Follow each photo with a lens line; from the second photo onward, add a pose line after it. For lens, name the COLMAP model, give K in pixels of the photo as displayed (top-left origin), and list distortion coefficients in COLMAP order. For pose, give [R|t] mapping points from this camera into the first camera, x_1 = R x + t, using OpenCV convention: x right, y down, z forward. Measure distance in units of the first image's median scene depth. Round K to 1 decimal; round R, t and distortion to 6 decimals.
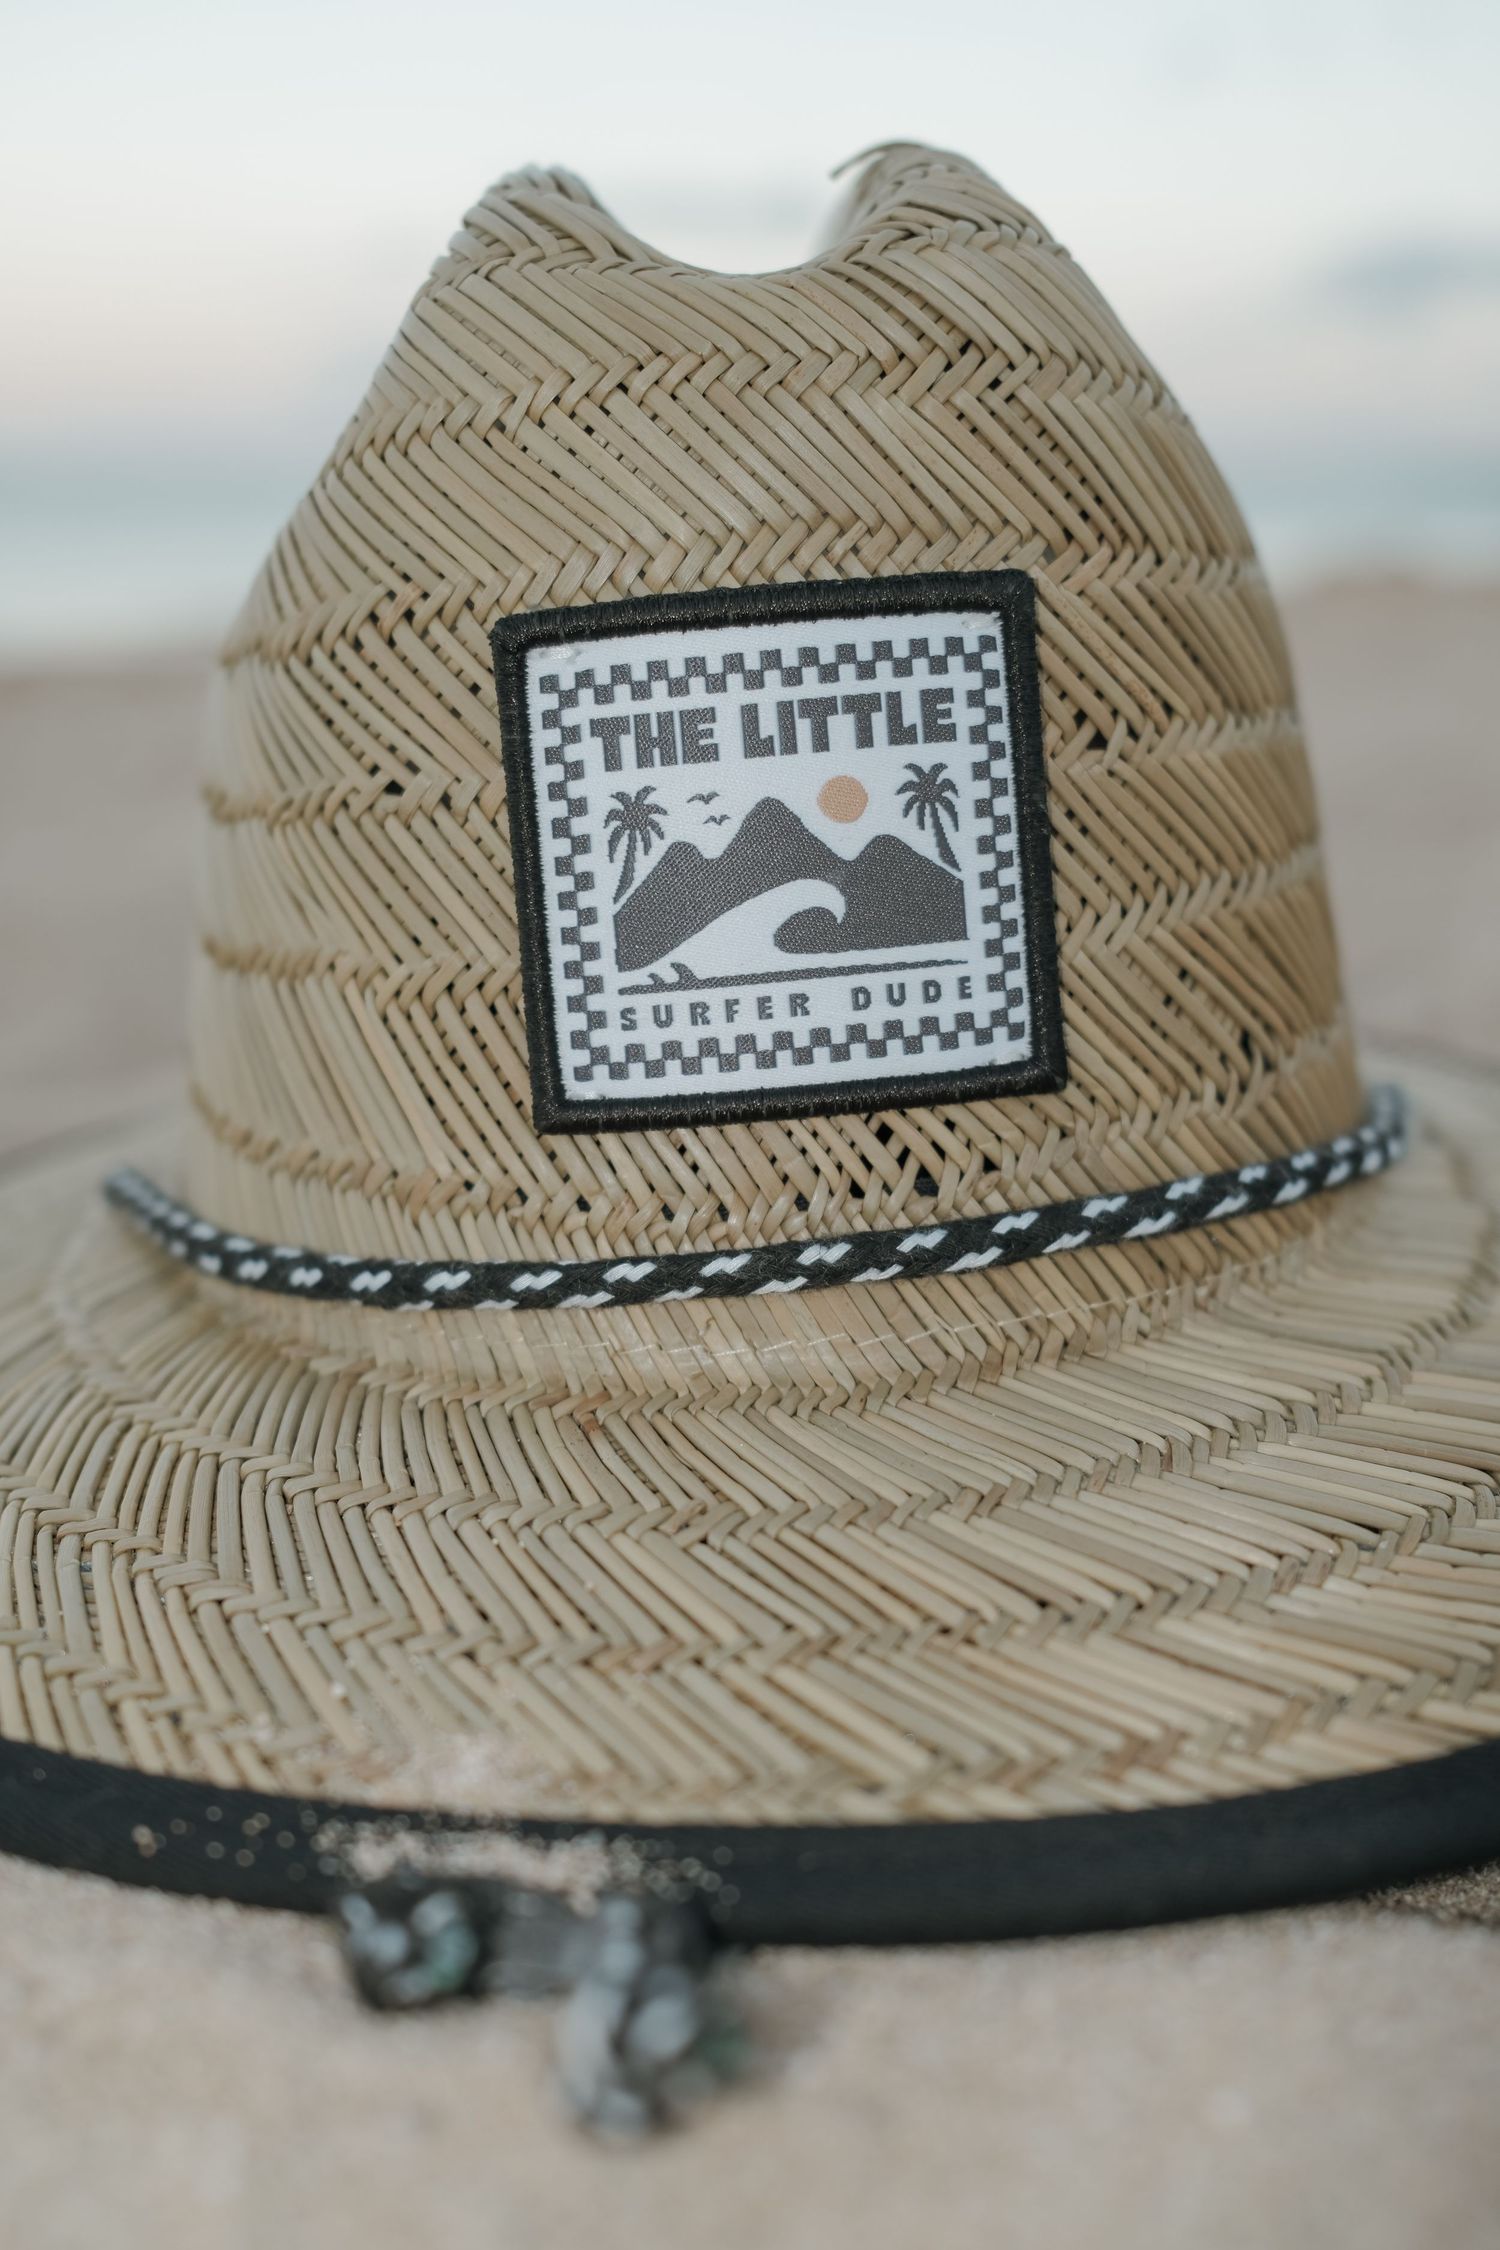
lens RADIAL K [[2310.7, 0, 750.0], [0, 2310.7, 1077.4], [0, 0, 1]] dist [-0.081942, 0.157059]
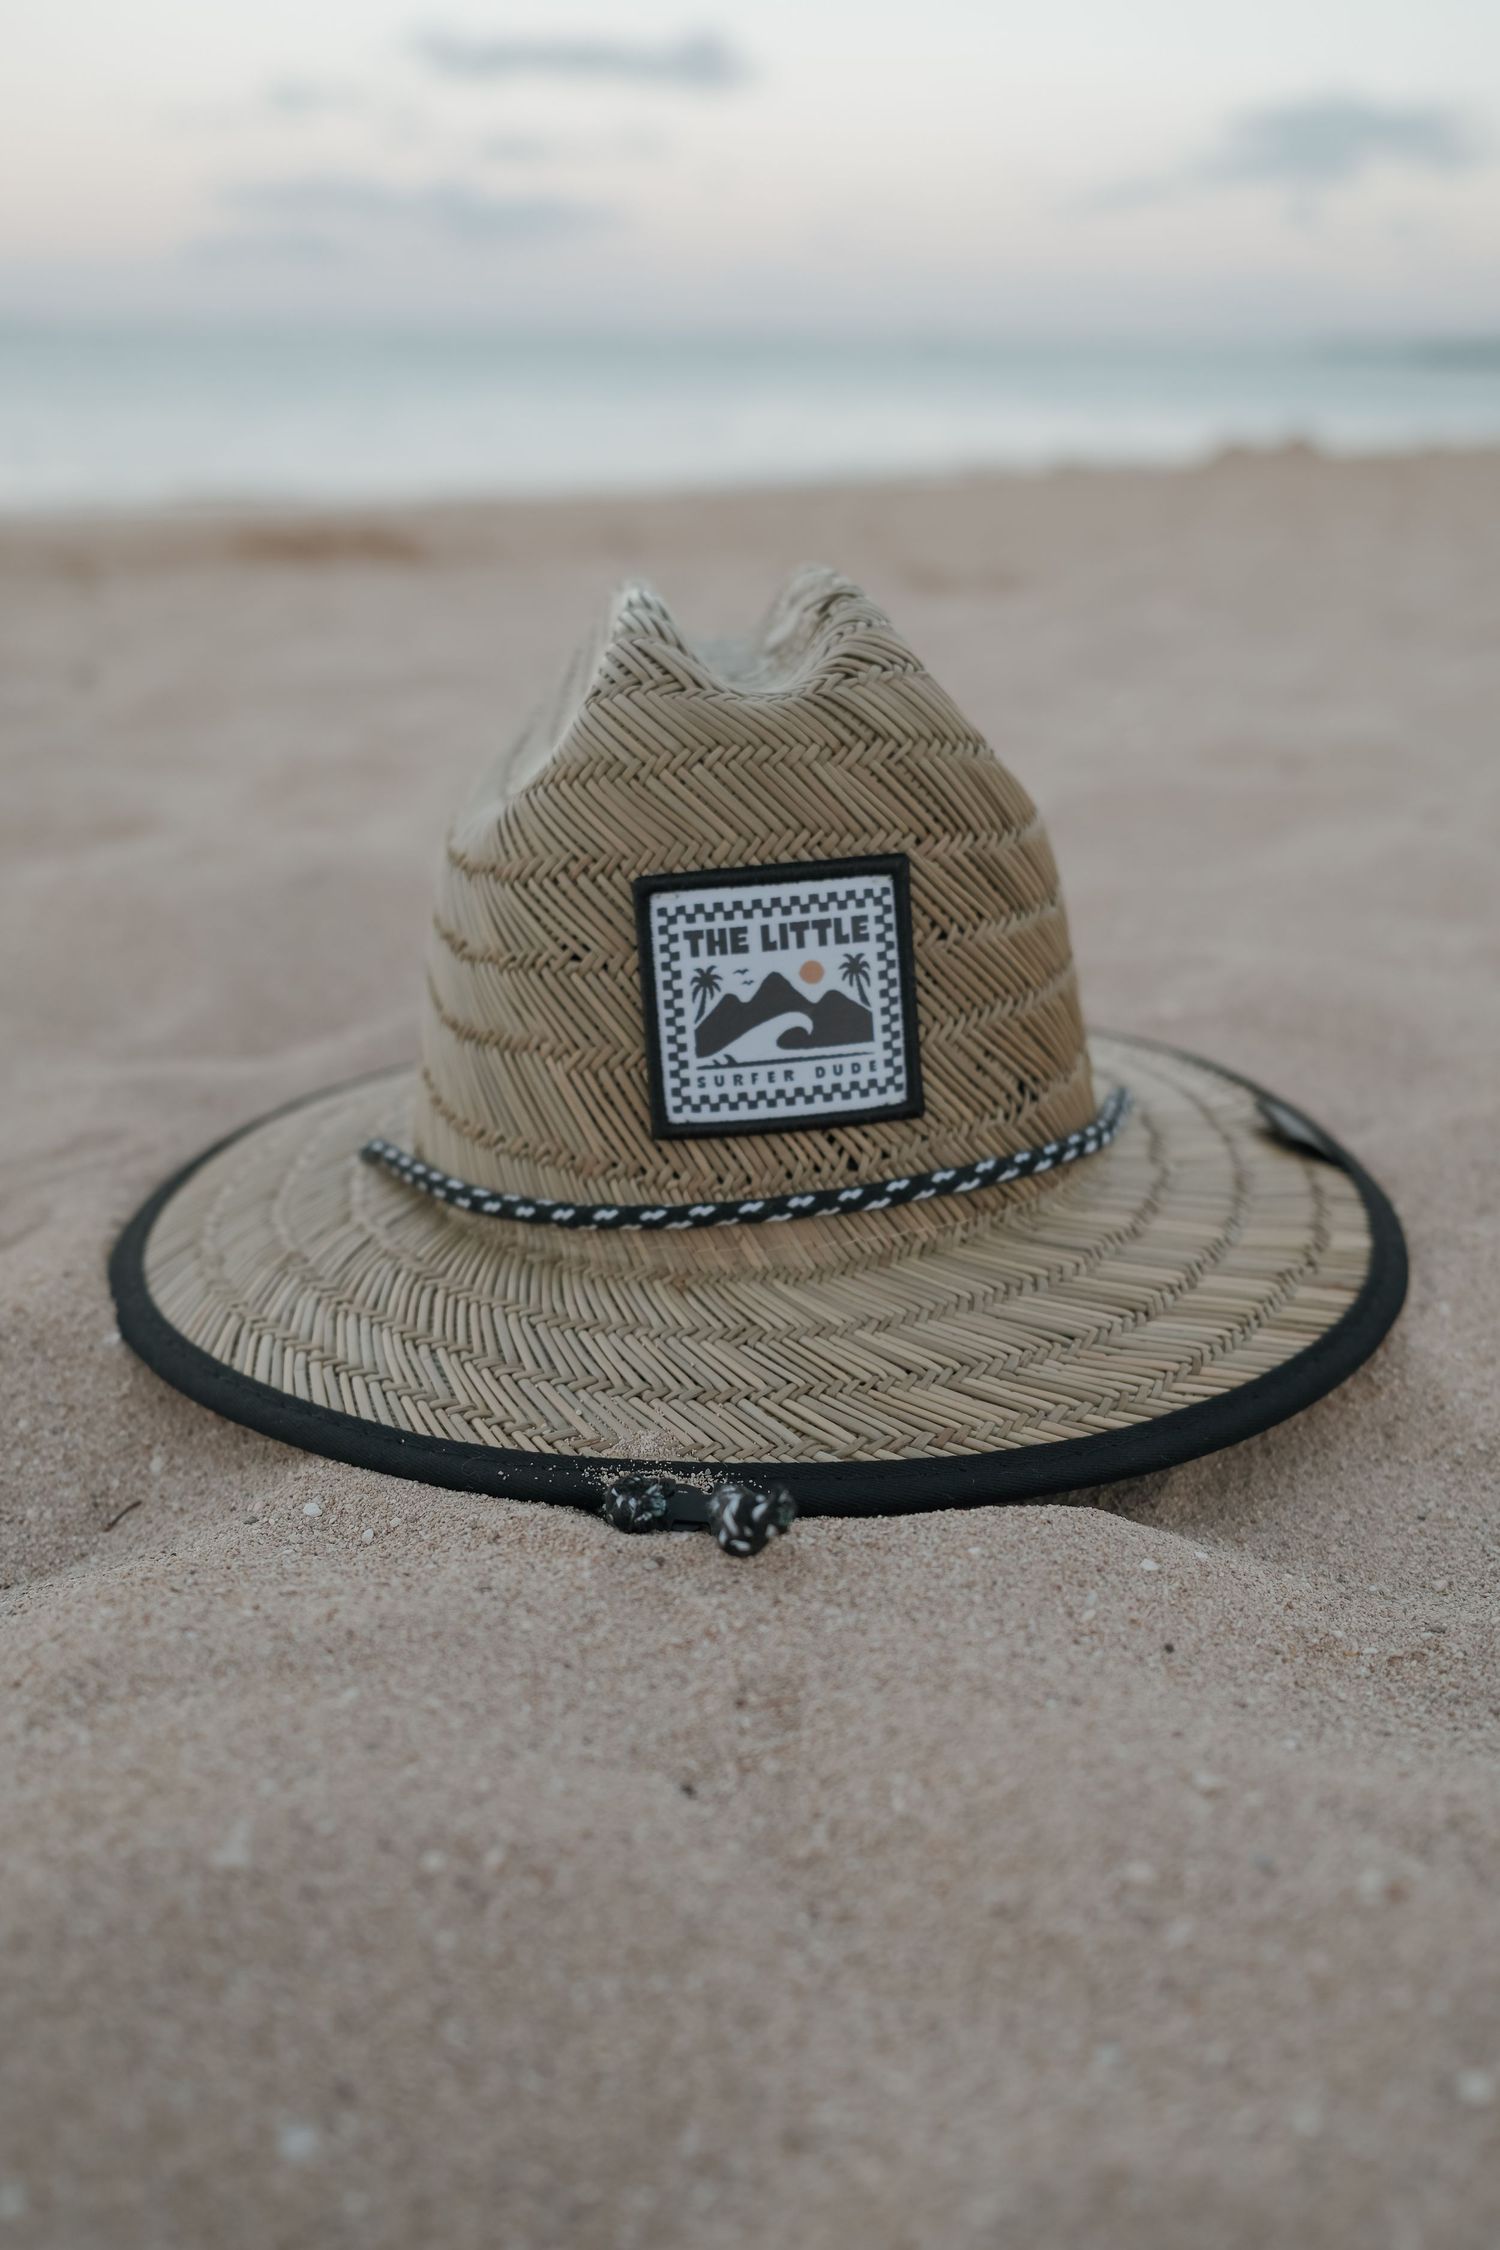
lens RADIAL K [[2310.7, 0, 750.0], [0, 2310.7, 1077.4], [0, 0, 1]] dist [-0.081942, 0.157059]
pose [[0.999158, 0.000577, 0.041018, -0.091846], [-0.002783, 0.998551, 0.053749, -0.134546], [-0.040927, -0.053817, 0.997712, -0.955869]]
